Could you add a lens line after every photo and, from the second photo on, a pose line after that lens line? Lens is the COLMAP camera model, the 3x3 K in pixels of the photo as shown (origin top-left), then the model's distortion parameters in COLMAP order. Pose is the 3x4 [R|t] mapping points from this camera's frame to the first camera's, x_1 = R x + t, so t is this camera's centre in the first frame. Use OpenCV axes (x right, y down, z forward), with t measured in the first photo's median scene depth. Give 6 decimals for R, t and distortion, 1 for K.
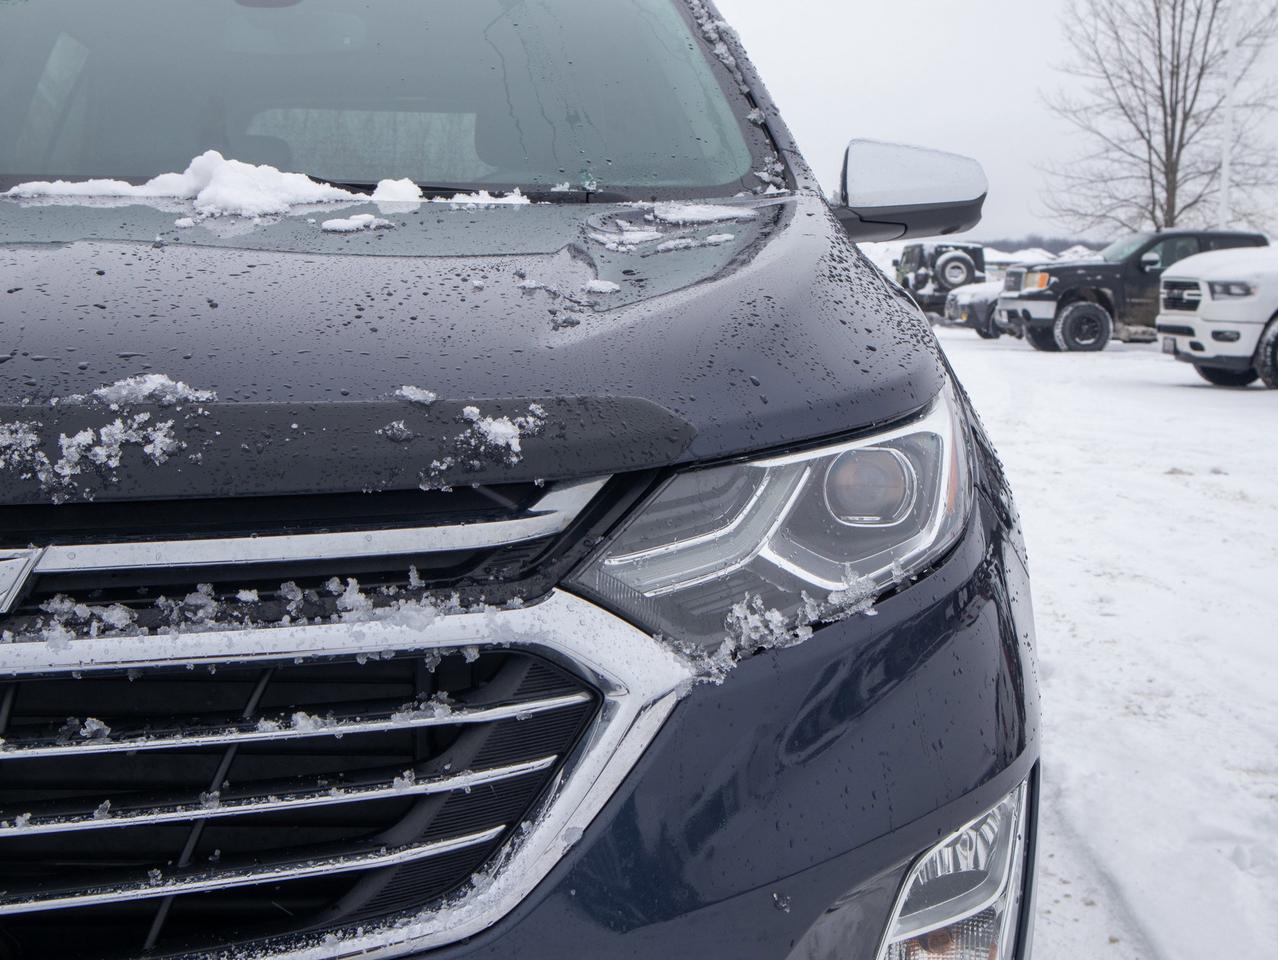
lens RADIAL K [[2402.9, 0, 639.0], [0, 2402.9, 480.0], [0, 0, 1]] dist [-0.018004, 0.222060]
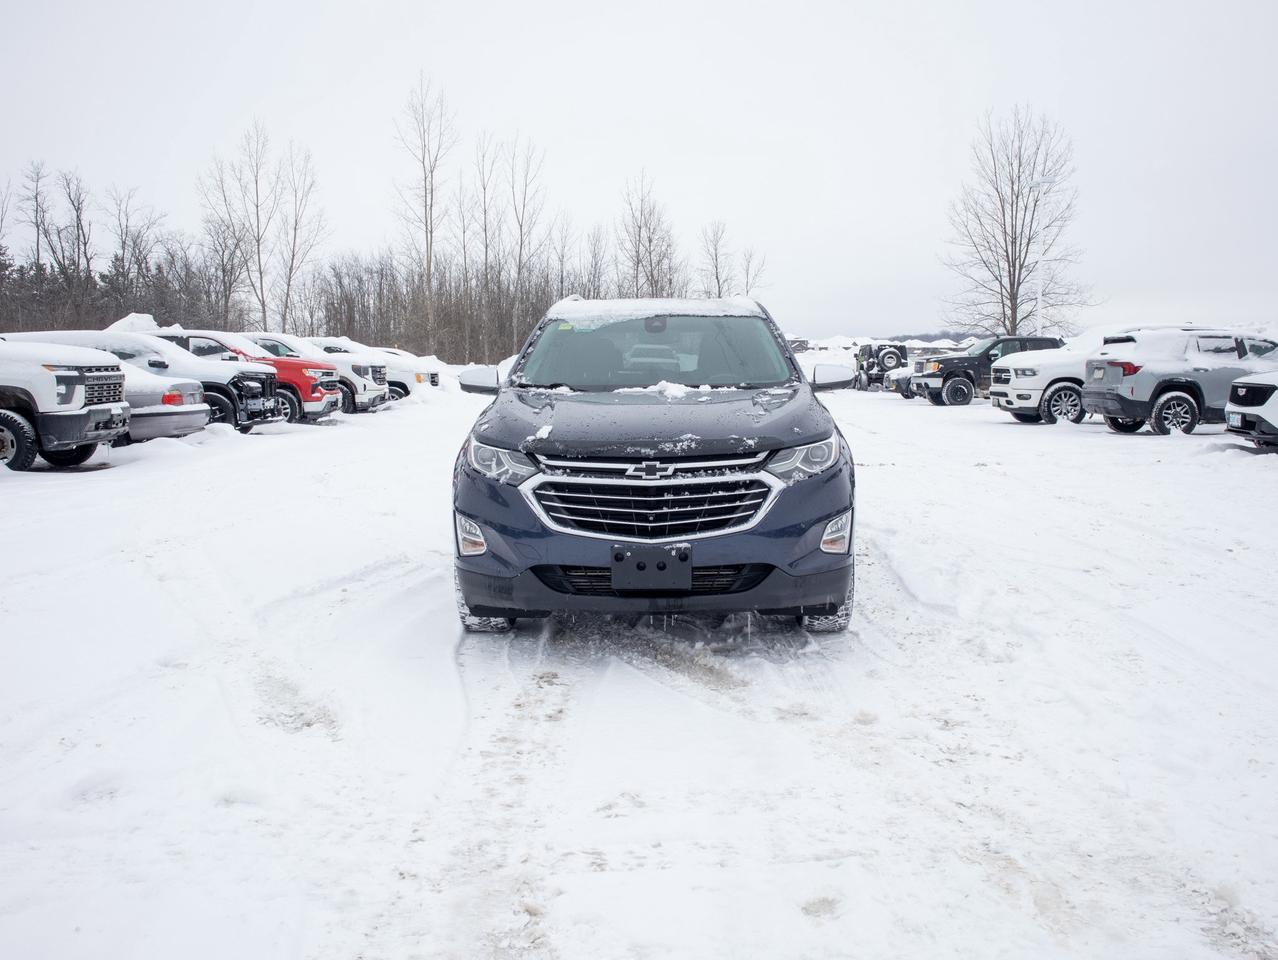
lens RADIAL K [[1435.7, 0, 639.0], [0, 1435.7, 480.0], [0, 0, 1]] dist [-0.014135, -0.007421]
pose [[0.998563, -0.025471, -0.047146, -0.082684], [0.025228, 0.999665, -0.005737, 0.040660], [0.047277, 0.004539, 0.998872, -1.205425]]
